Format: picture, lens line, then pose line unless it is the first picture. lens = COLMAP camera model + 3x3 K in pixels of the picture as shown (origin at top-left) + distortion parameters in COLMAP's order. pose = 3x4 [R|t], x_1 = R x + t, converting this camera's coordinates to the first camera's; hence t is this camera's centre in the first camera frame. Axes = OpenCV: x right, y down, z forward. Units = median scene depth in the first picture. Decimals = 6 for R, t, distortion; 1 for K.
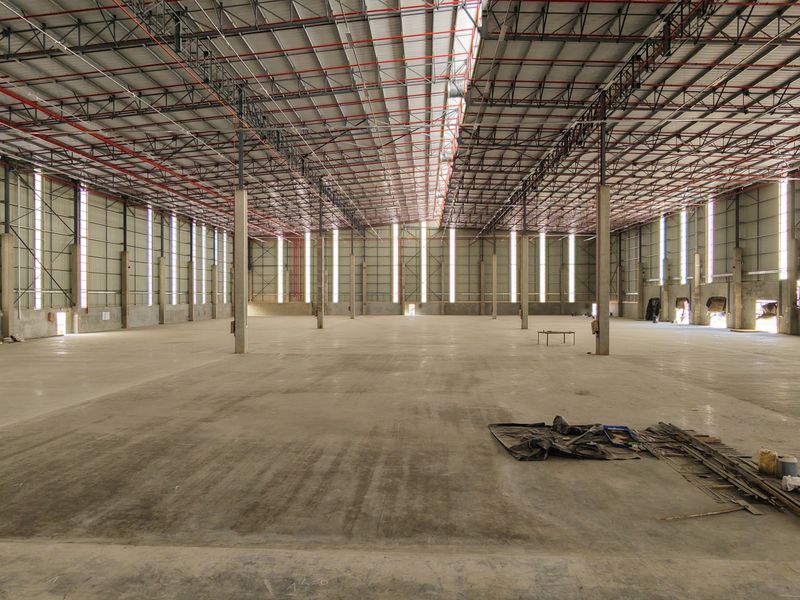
lens RADIAL K [[512.5, 0, 400.0], [0, 512.5, 300.0], [0, 0, 1]] dist [0.005688, -0.000692]
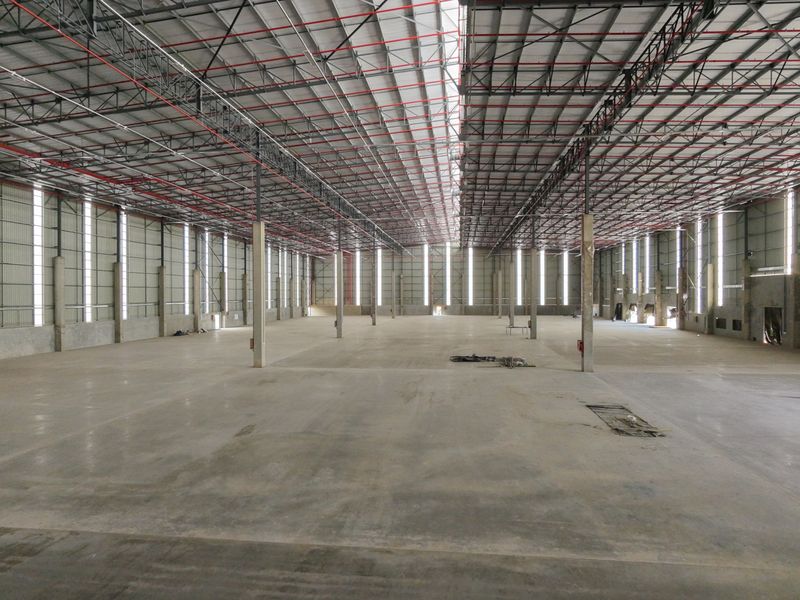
lens RADIAL K [[512.5, 0, 400.0], [0, 512.5, 300.0], [0, 0, 1]] dist [0.005688, -0.000692]
pose [[0.997793, -0.001853, -0.066382, 0.014049], [0.002111, 0.999991, 0.003807, -0.017160], [0.066375, -0.003938, 0.997787, -0.355267]]
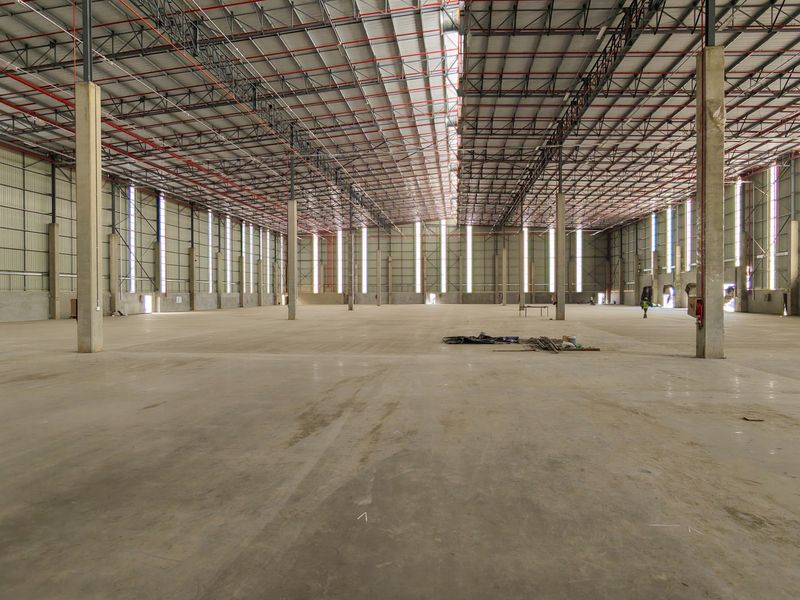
lens RADIAL K [[512.5, 0, 400.0], [0, 512.5, 300.0], [0, 0, 1]] dist [0.005688, -0.000692]
pose [[0.998223, -0.002142, -0.059552, 0.023017], [0.002441, 0.999985, 0.004956, 0.018773], [0.059540, -0.005092, 0.998213, -0.142308]]
